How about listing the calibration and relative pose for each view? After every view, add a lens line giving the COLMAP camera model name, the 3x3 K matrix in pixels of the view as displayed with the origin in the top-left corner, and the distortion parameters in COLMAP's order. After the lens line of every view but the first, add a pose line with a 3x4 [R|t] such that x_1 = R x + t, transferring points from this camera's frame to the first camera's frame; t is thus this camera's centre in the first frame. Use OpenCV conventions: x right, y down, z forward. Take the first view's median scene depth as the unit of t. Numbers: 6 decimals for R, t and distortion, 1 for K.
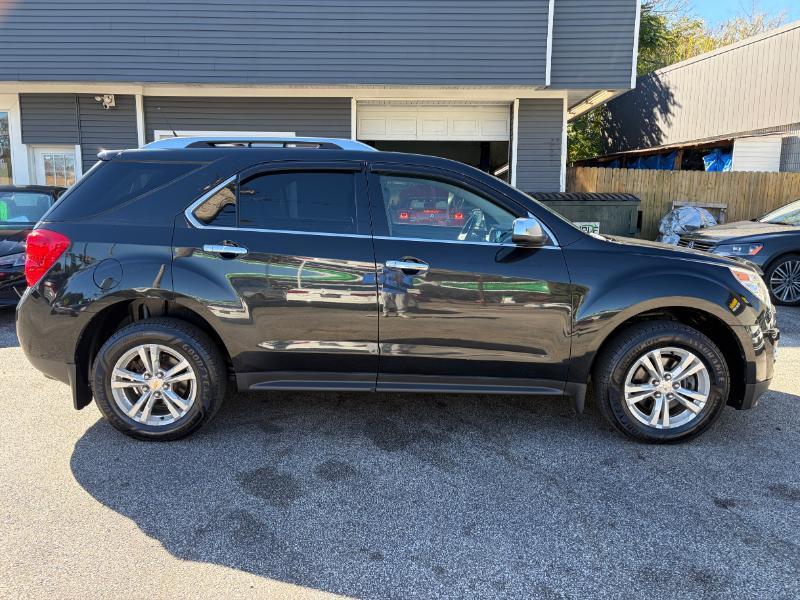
lens RADIAL K [[601.6, 0, 400.0], [0, 601.6, 300.0], [0, 0, 1]] dist [0.048709, -0.049340]
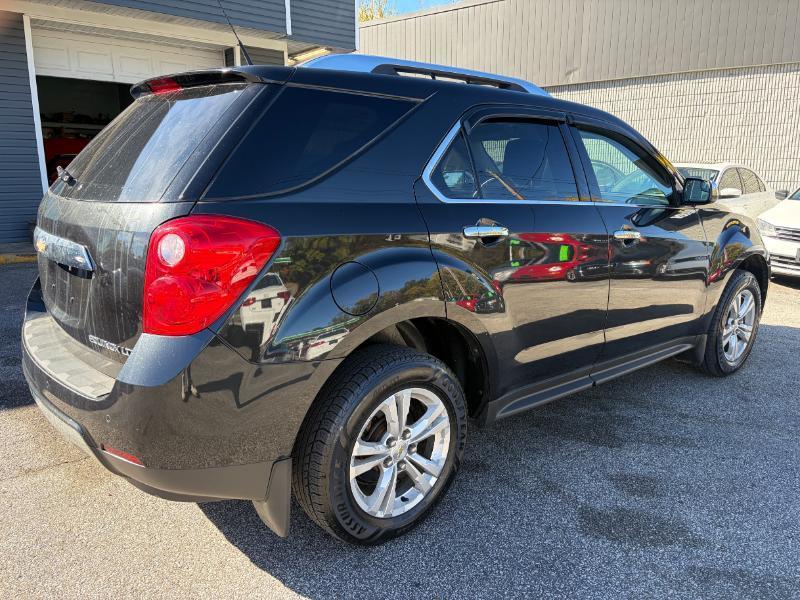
lens RADIAL K [[601.6, 0, 400.0], [0, 601.6, 300.0], [0, 0, 1]] dist [0.048709, -0.049340]
pose [[0.766548, -0.136920, 0.627421, -0.774613], [0.098658, 0.990517, 0.095622, -0.077562], [-0.634563, -0.011399, 0.772787, 0.509192]]
